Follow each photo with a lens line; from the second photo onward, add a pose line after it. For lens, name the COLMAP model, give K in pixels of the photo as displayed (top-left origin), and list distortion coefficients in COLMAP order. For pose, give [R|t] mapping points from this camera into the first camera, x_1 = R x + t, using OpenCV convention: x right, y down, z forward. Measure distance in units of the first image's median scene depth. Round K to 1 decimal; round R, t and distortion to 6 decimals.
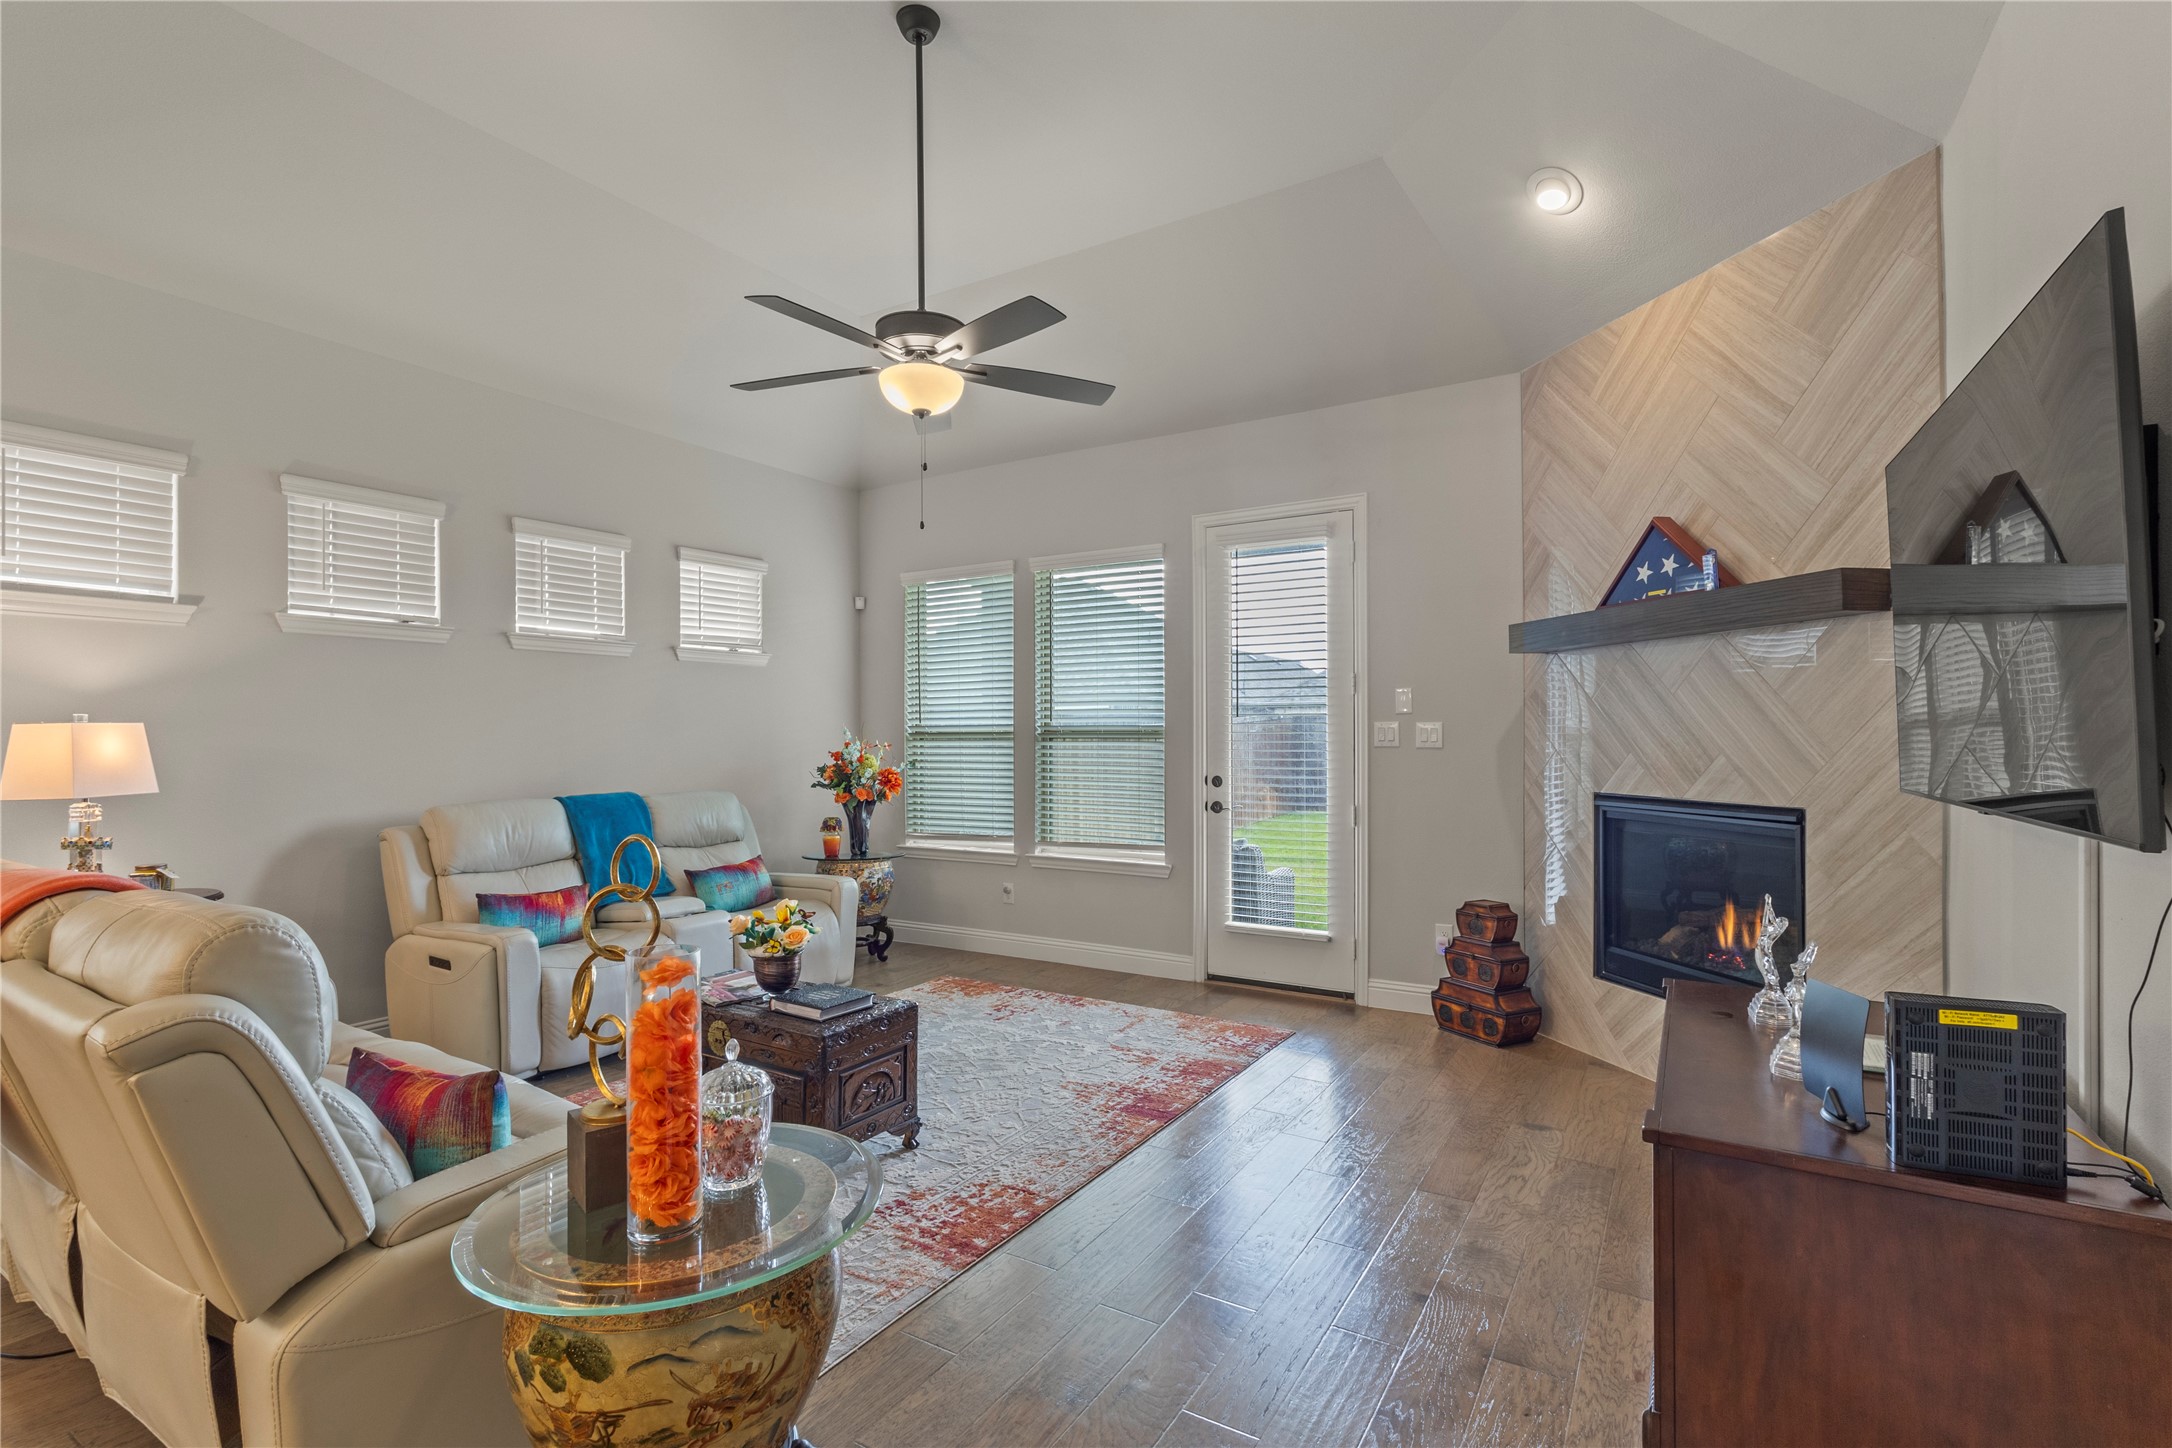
lens RADIAL K [[1003.6, 0, 1086.0], [0, 1003.6, 727.3], [0, 0, 1]] dist [0.003622, 0.000230]
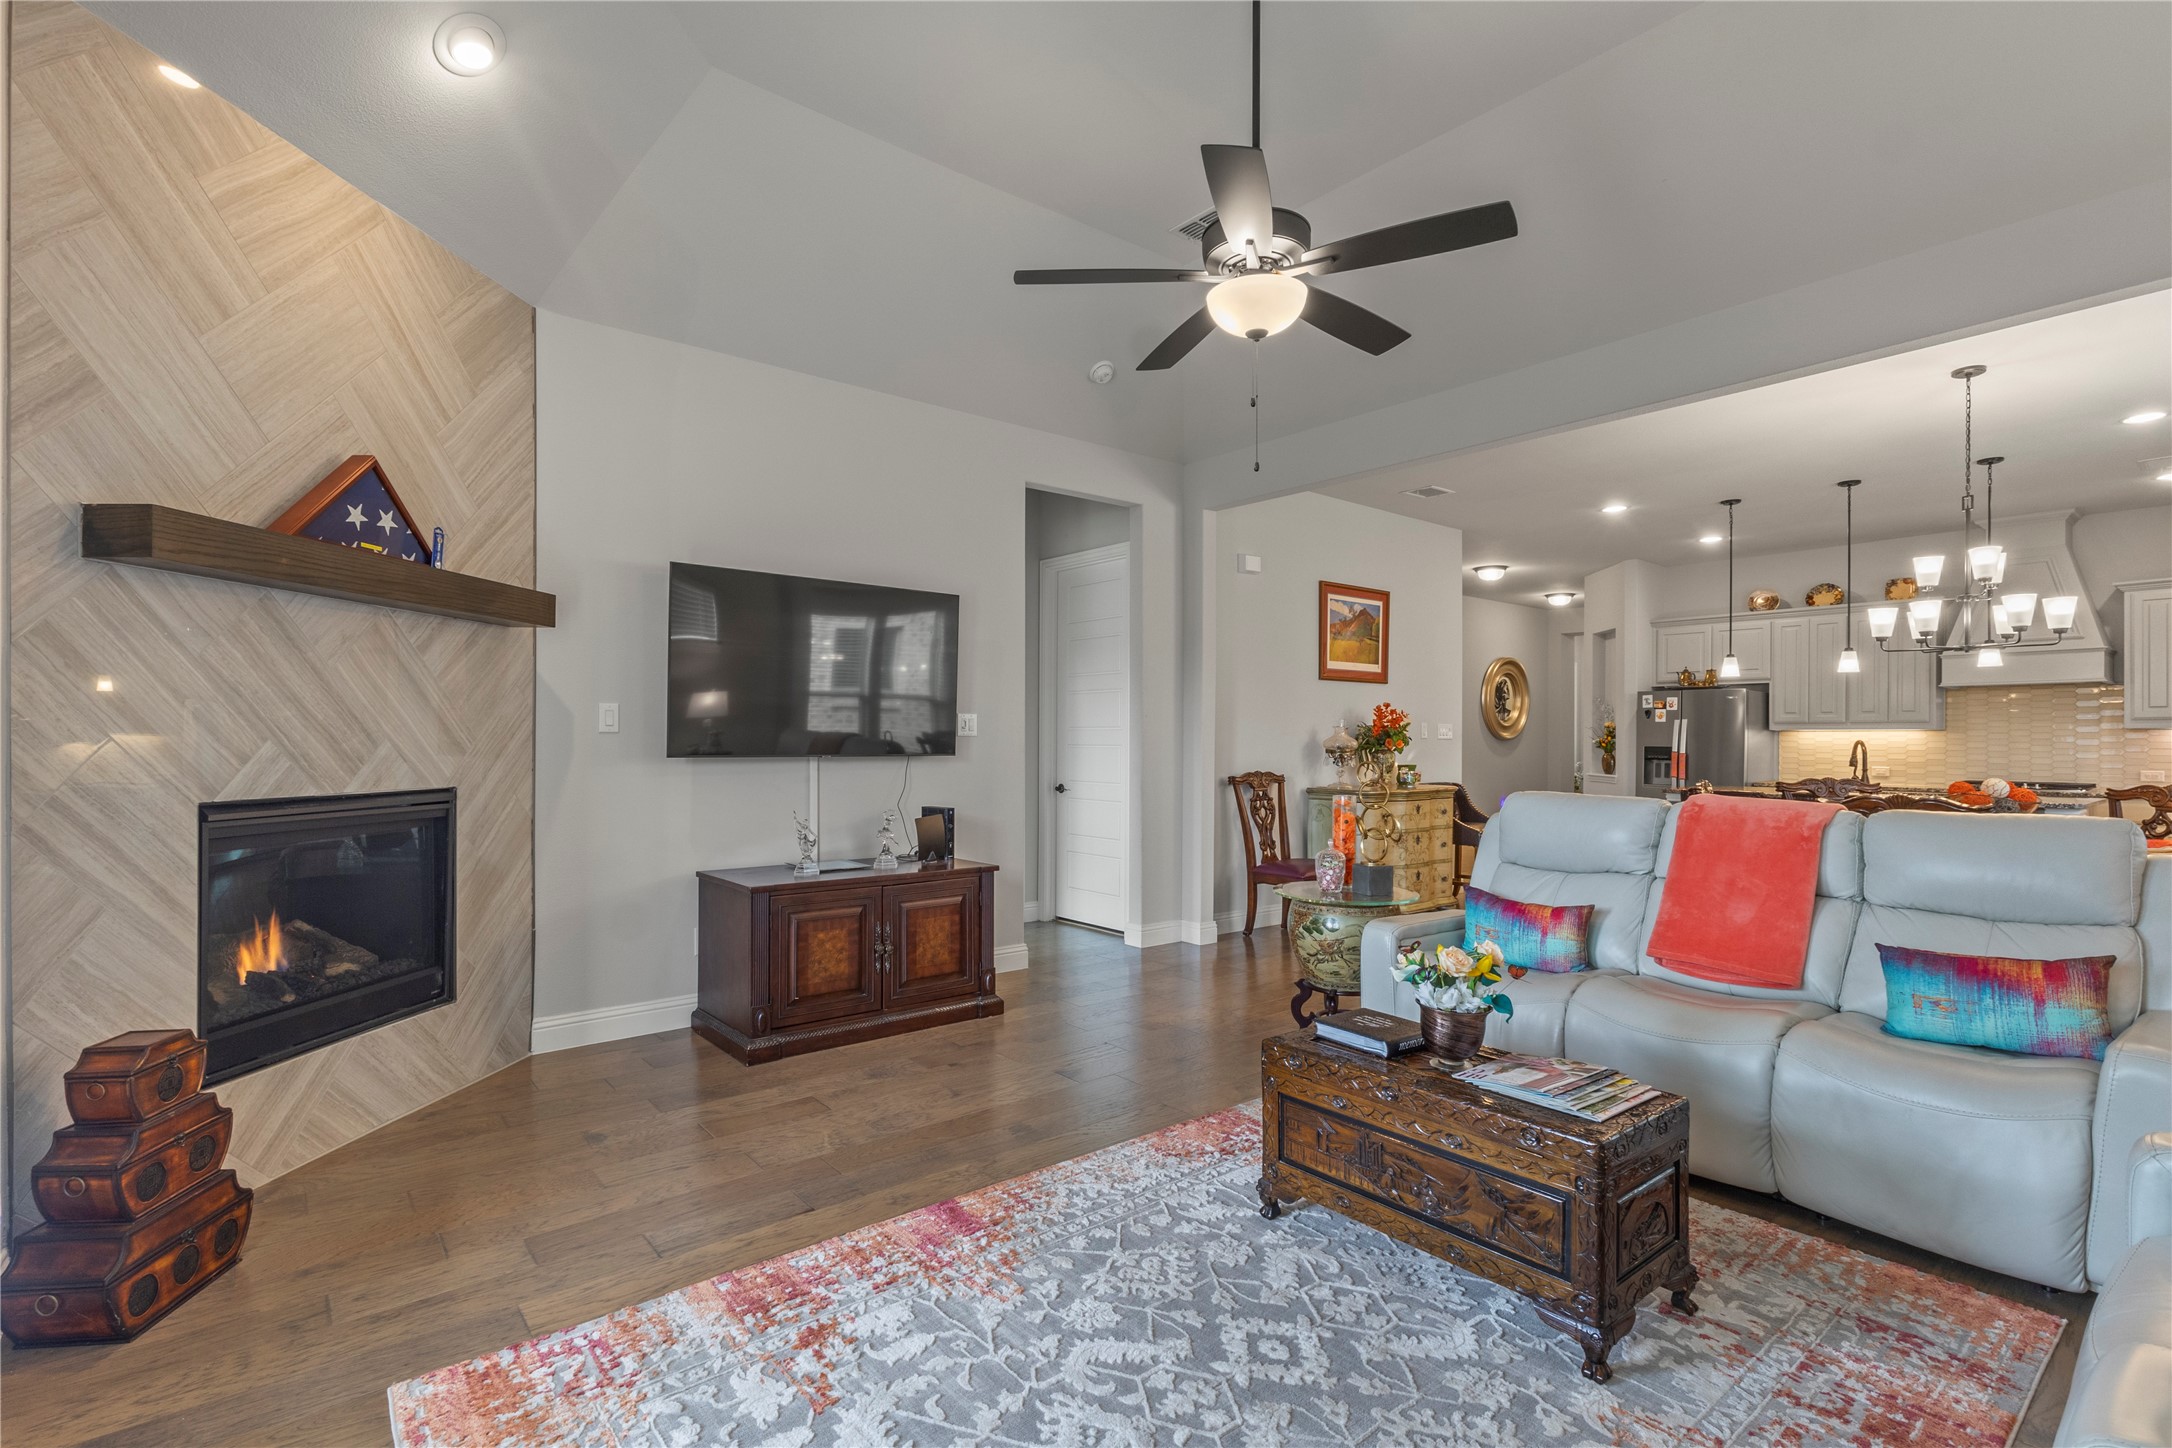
lens RADIAL K [[1003.6, 0, 1072.7], [0, 1003.6, 739.3], [0, 0, 1]] dist [0.003622, 0.000230]
pose [[-0.940180, 0.005064, 0.340640, -0.263646], [0.002205, 0.999959, -0.008779, 0.034927], [-0.340670, -0.007503, -0.940153, 1.595016]]
